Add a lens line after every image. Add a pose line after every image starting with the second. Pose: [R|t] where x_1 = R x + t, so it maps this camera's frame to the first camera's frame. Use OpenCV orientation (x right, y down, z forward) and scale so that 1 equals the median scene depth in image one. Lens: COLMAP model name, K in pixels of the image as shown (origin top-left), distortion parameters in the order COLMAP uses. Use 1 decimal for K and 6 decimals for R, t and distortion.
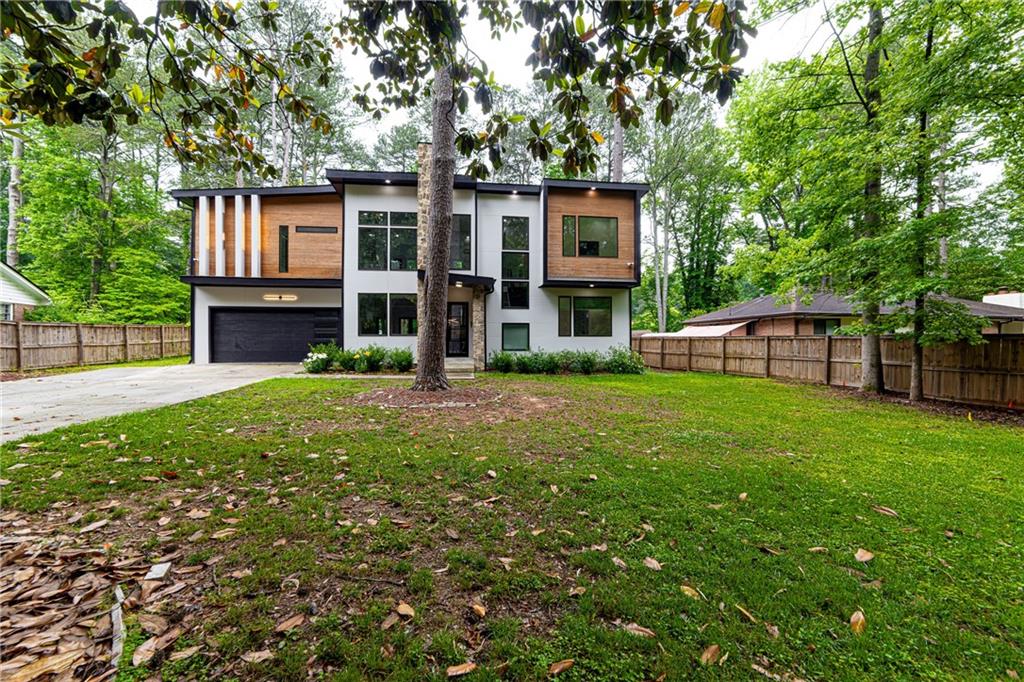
lens RADIAL K [[400.1, 0, 509.4], [0, 400.1, 343.4], [0, 0, 1]] dist [-0.002185, 0.000206]
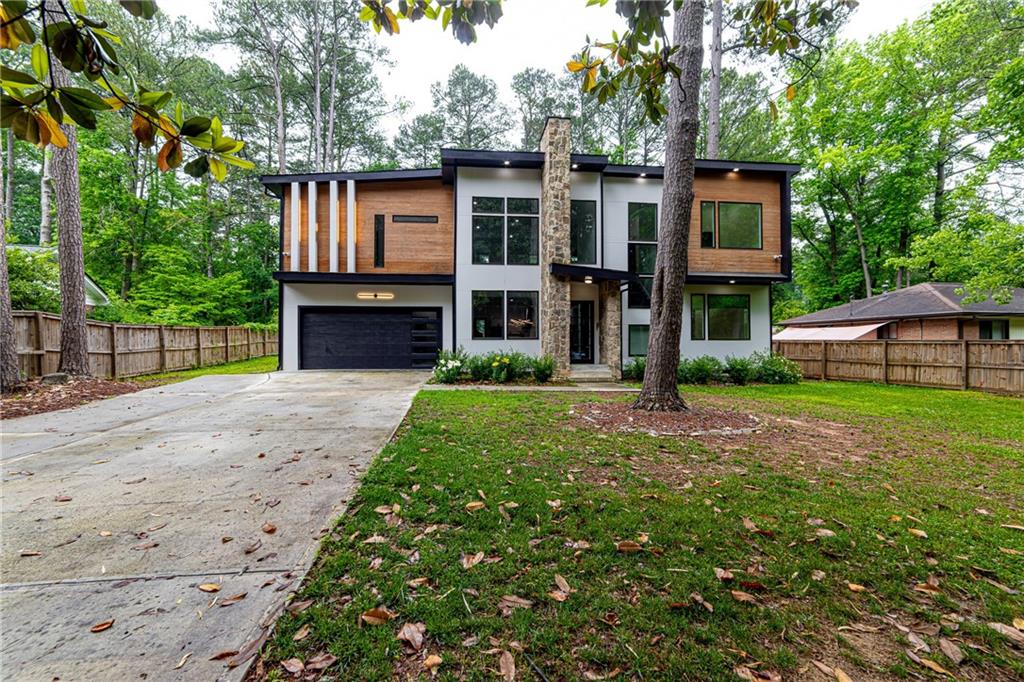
lens RADIAL K [[423.5, 0, 512.0], [0, 423.5, 341.0], [0, 0, 1]] dist [-0.010027, -0.000025]
pose [[0.999656, 0.001250, -0.026198, -0.252477], [-0.001523, 0.999945, -0.010395, -0.005743], [0.026183, 0.010432, 0.999603, 0.075538]]
